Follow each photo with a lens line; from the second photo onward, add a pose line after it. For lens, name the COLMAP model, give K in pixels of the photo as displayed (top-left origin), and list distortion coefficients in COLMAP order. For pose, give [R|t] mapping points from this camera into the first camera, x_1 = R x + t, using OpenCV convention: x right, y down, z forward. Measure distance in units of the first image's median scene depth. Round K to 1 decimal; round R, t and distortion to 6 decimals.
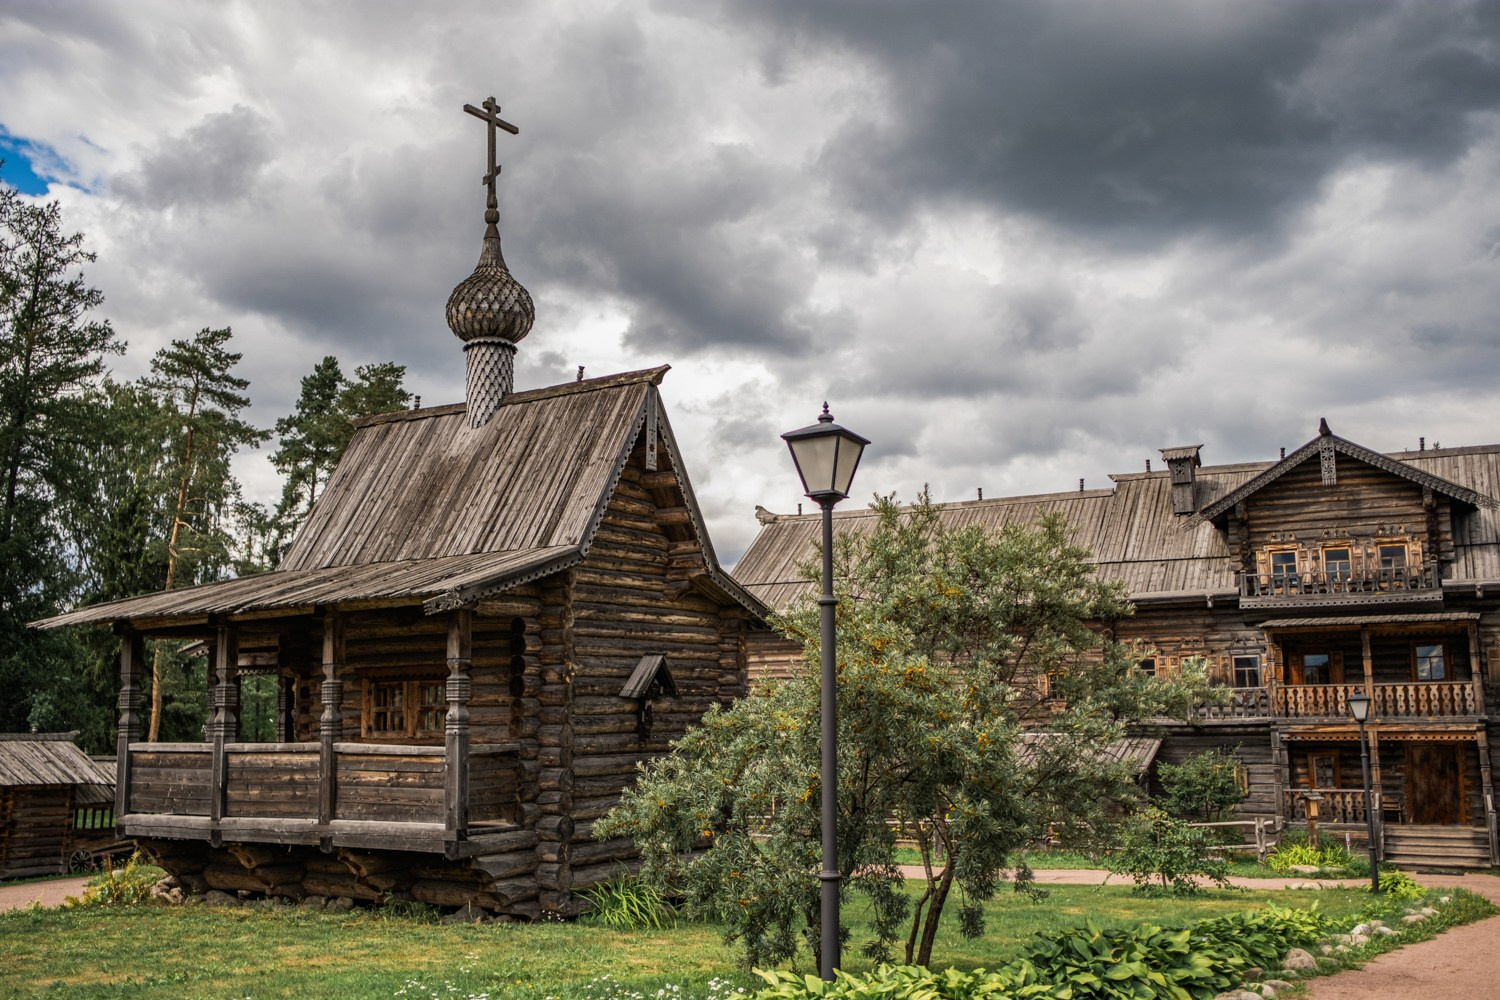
lens RADIAL K [[1448.9, 0, 742.8], [0, 1448.9, 524.8], [0, 0, 1]] dist [-0.078986, 0.173940]
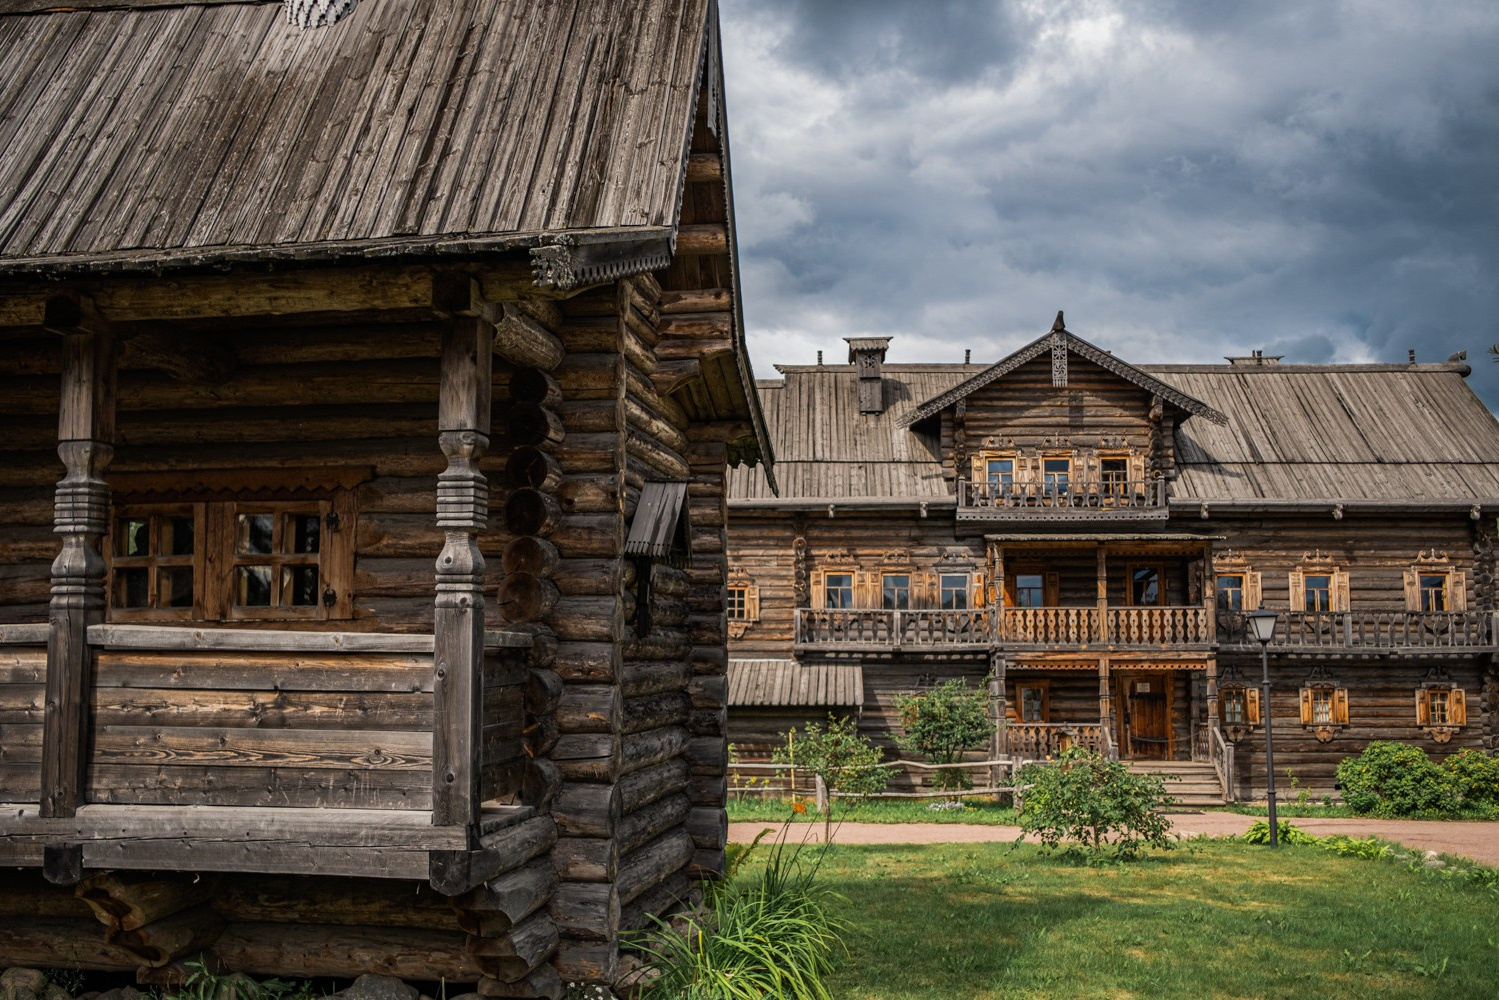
lens RADIAL K [[1447.9, 0, 742.3], [0, 1447.9, 524.7], [0, 0, 1]] dist [-0.078986, 0.173940]
pose [[0.916679, 0.048429, 0.396678, -0.131517], [-0.065608, 0.997399, 0.029843, 0.046017], [-0.394201, -0.053381, 0.917472, 0.255523]]
